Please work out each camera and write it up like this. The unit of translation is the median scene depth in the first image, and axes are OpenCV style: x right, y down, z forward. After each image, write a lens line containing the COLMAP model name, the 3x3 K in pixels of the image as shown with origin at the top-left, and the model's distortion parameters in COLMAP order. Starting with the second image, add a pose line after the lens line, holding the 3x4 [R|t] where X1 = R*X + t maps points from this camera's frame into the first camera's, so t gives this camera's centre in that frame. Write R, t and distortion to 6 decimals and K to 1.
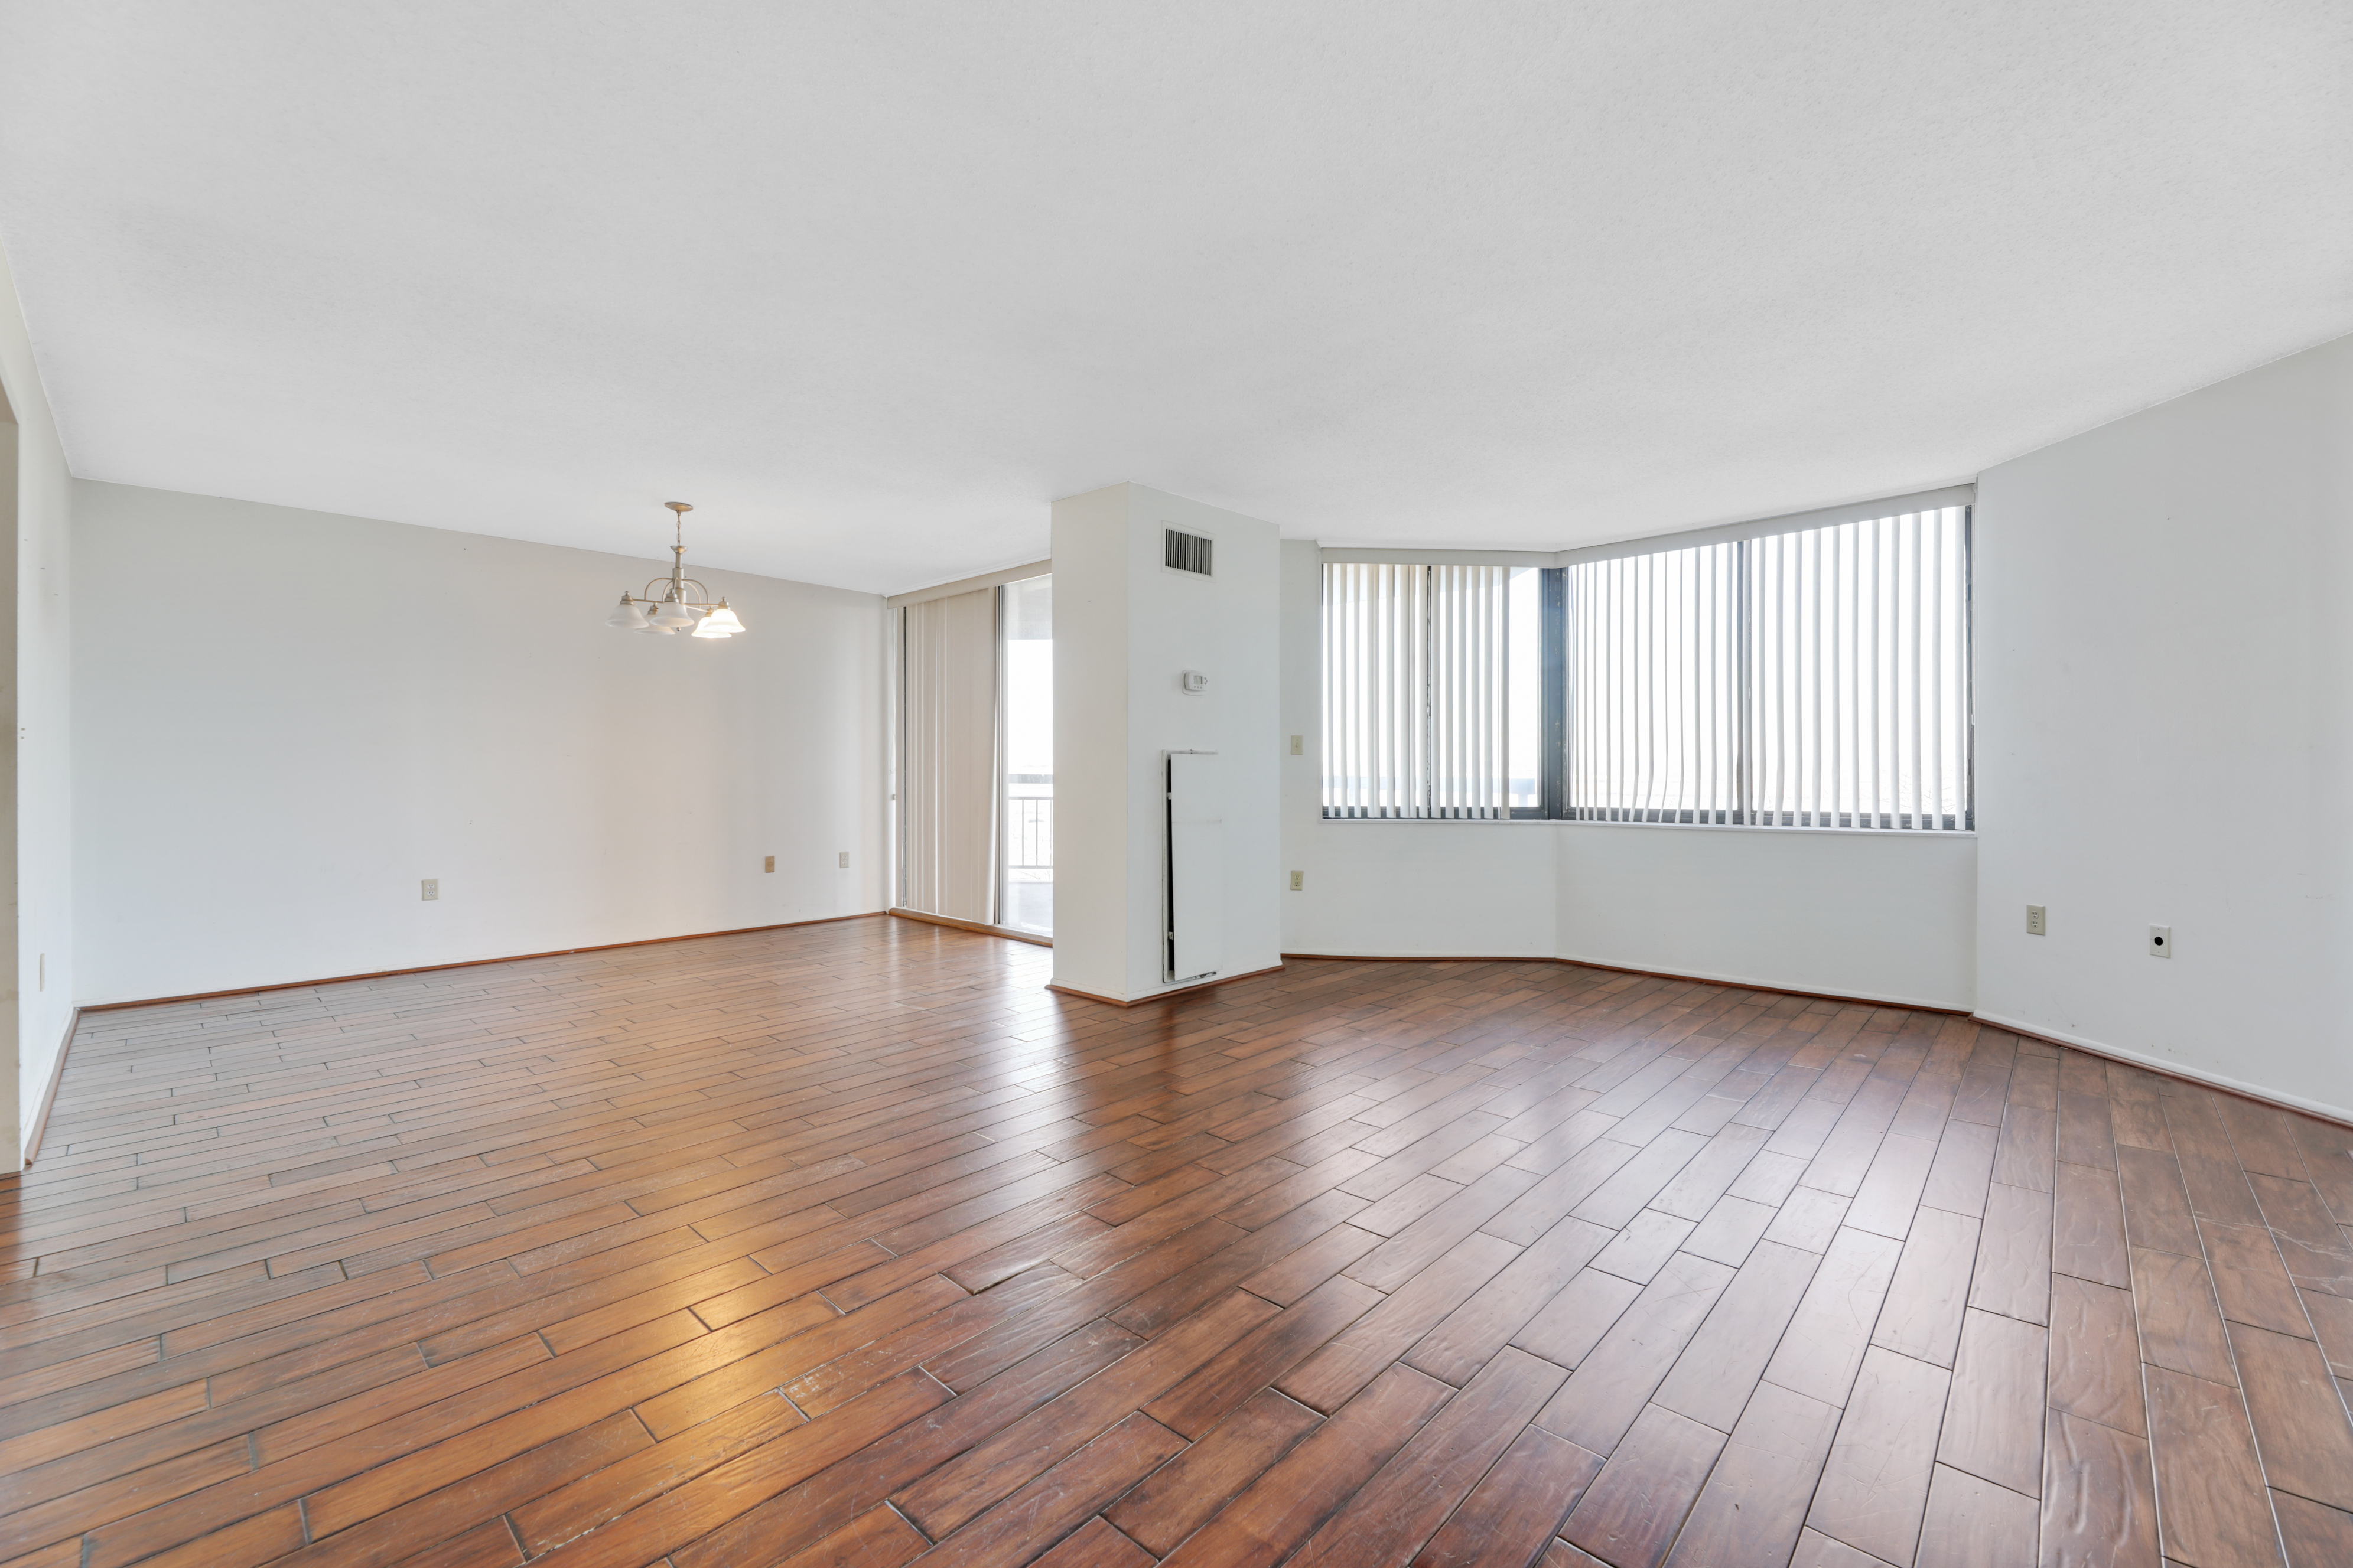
lens RADIAL K [[953.1, 0, 1161.7], [0, 953.1, 776.8], [0, 0, 1]] dist [-0.001279, -0.000132]
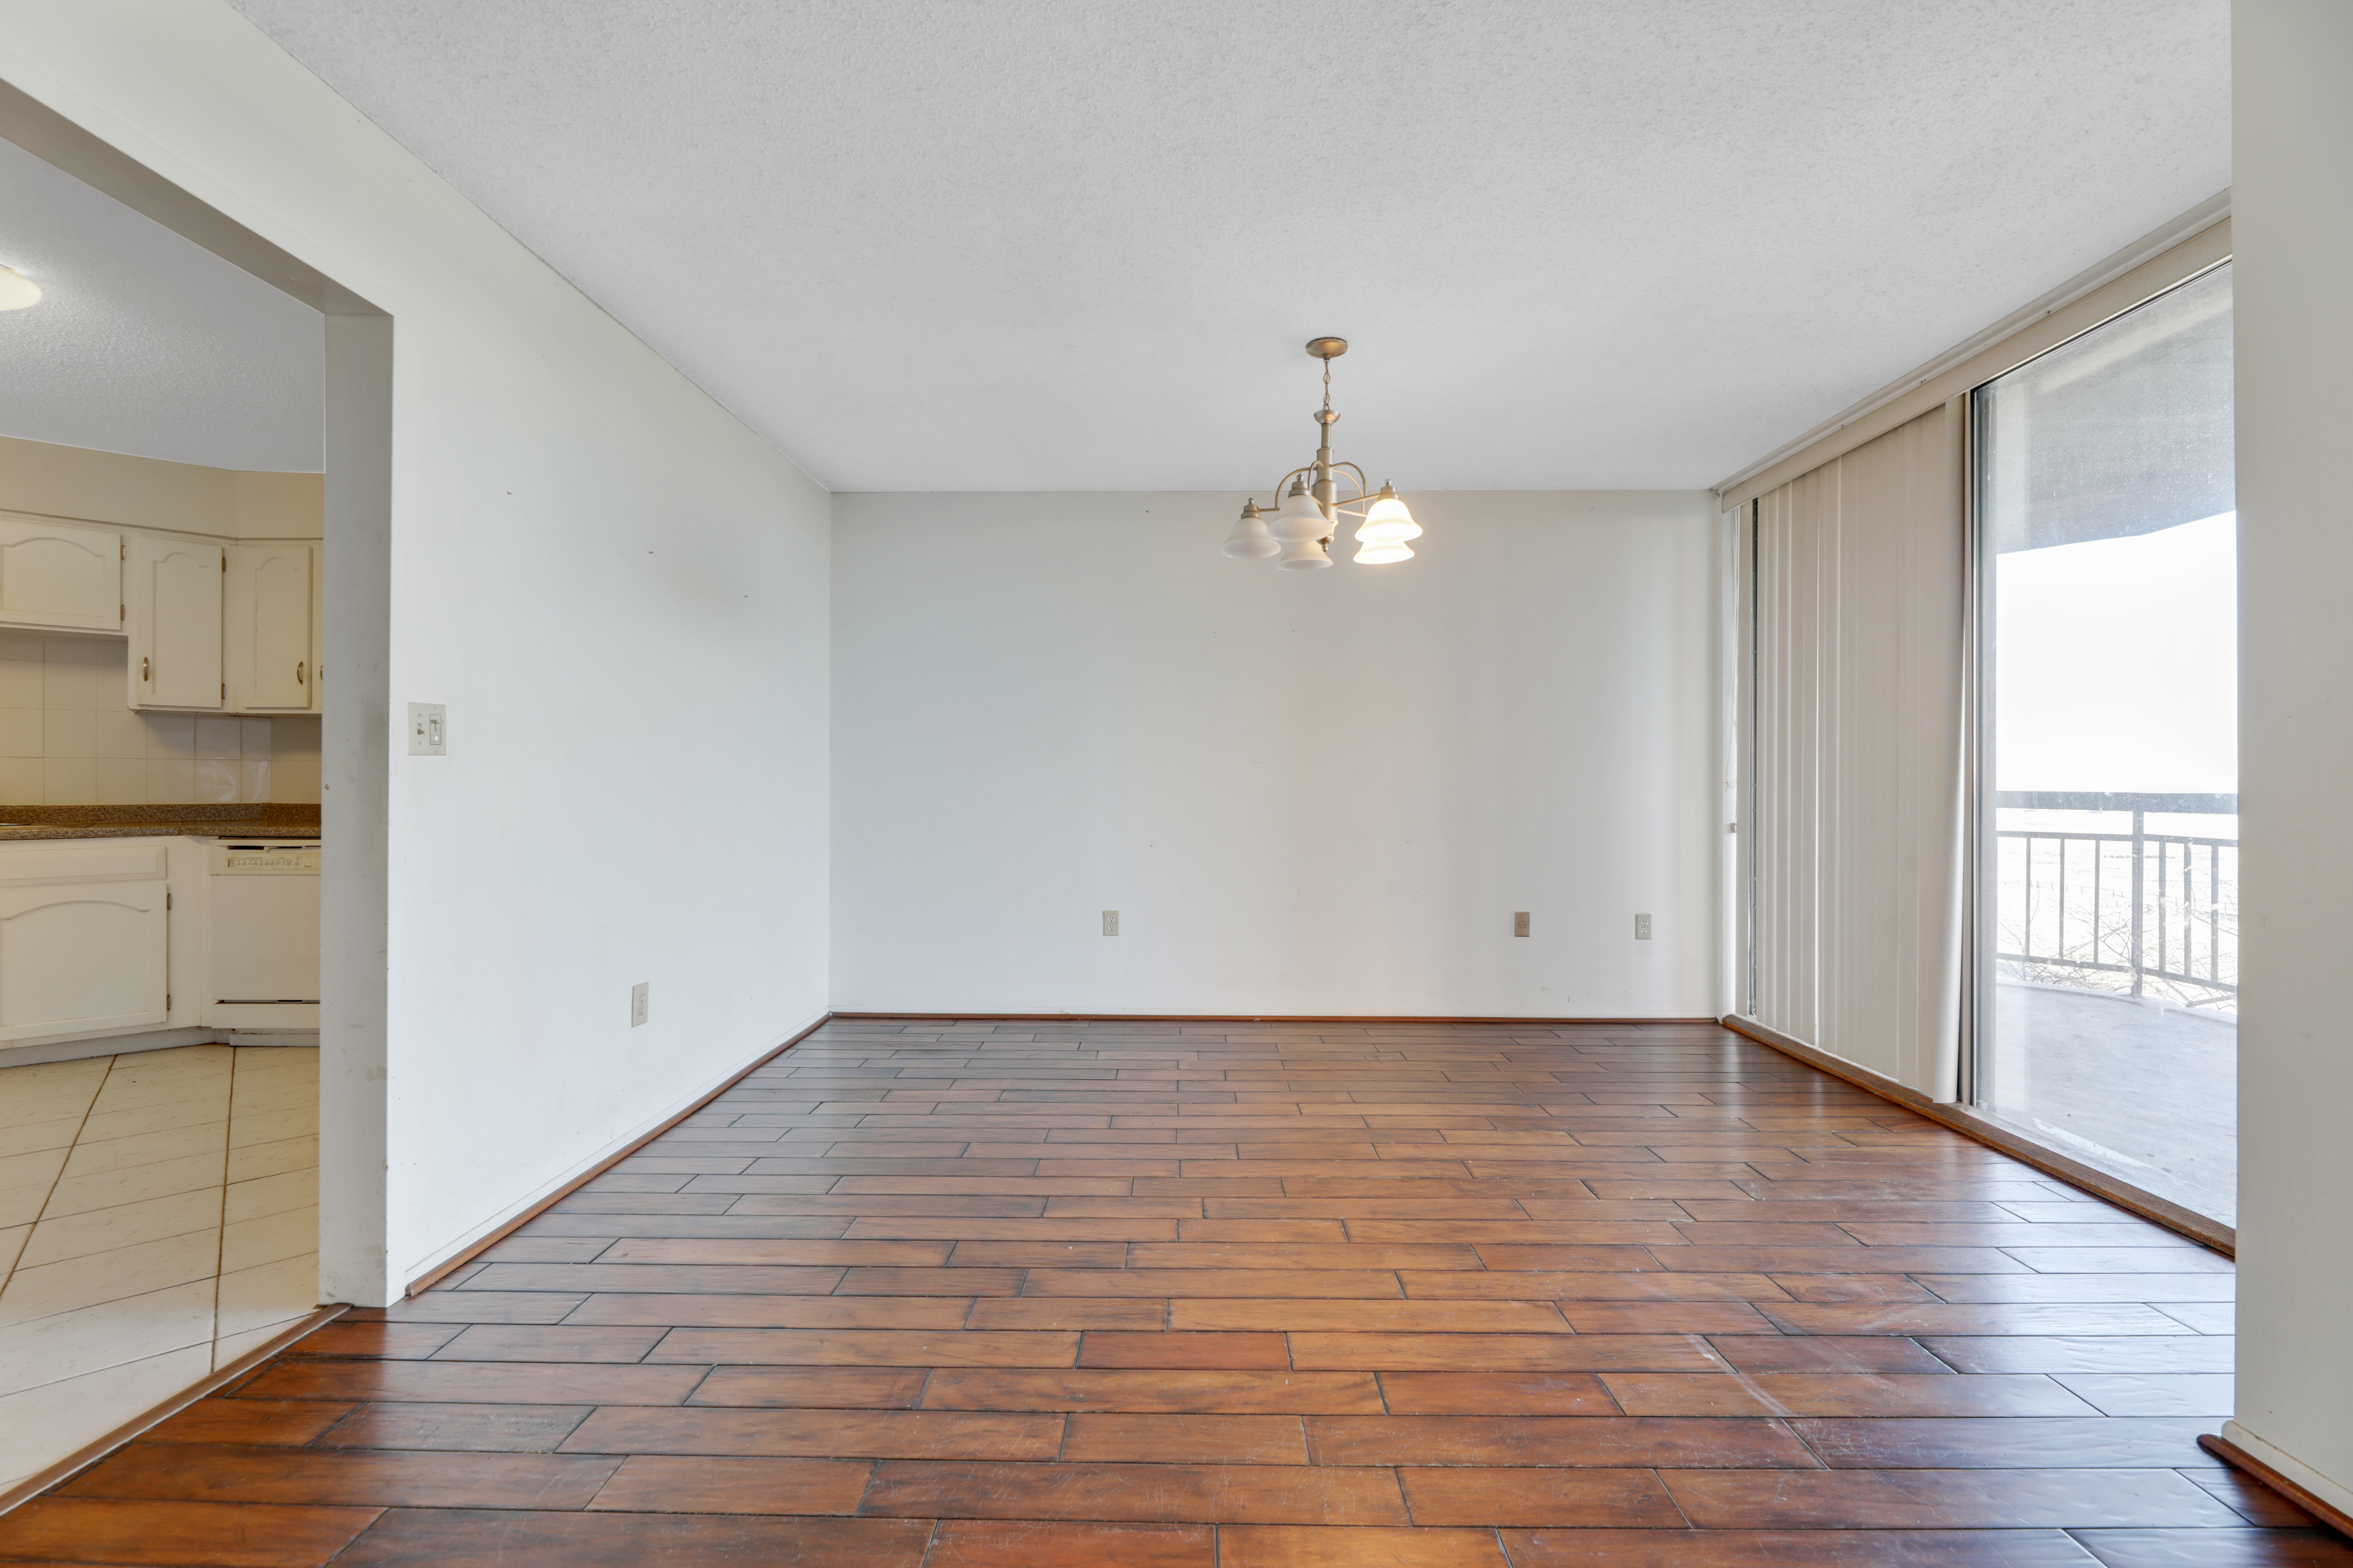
lens RADIAL K [[965.9, 0, 1176.5], [0, 965.9, 784.0], [0, 0, 1]] dist [0.001049, -0.004132]
pose [[0.683162, 0.001861, -0.730264, -0.092390], [-0.008028, 0.999955, -0.004962, -0.000040], [0.730223, 0.009252, 0.683147, 0.392410]]
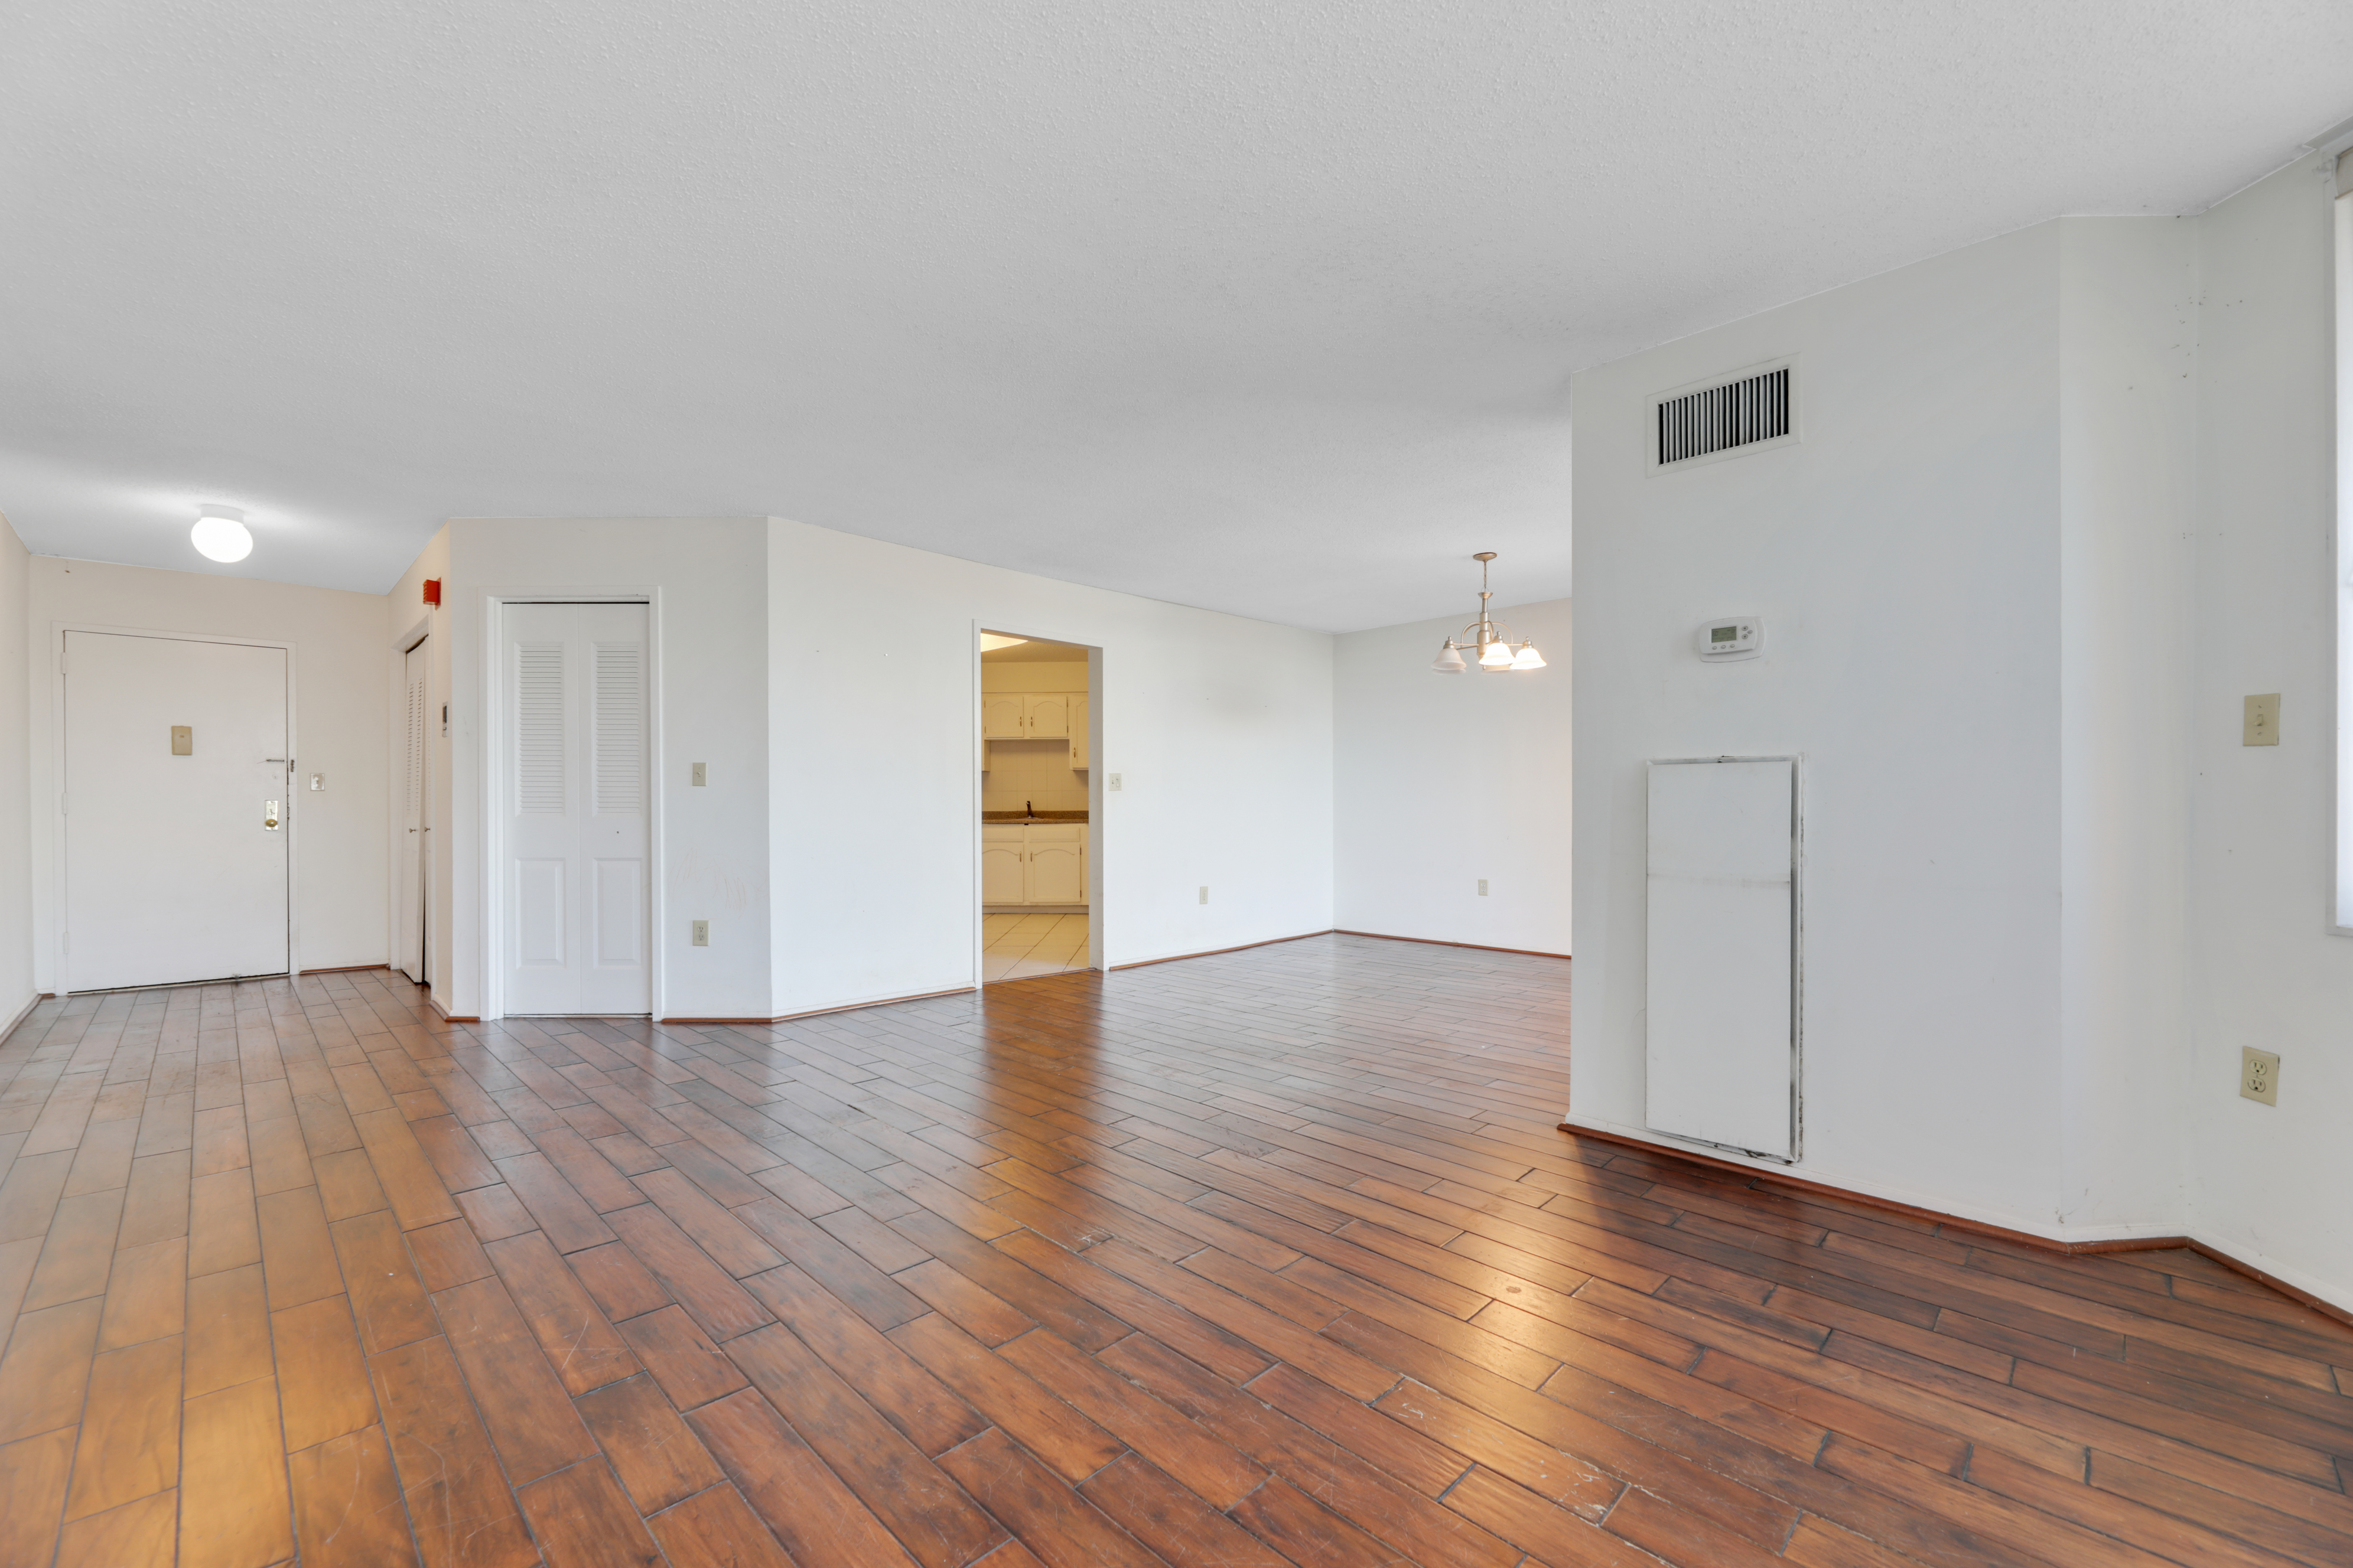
lens RADIAL K [[956.6, 0, 1167.2], [0, 956.6, 809.1], [0, 0, 1]] dist [-0.000512, -0.000025]
pose [[-0.021824, 0.009161, -0.999720, 0.470360], [-0.002561, 0.999954, 0.009219, -0.000127], [0.999759, 0.002761, -0.021800, 0.506824]]
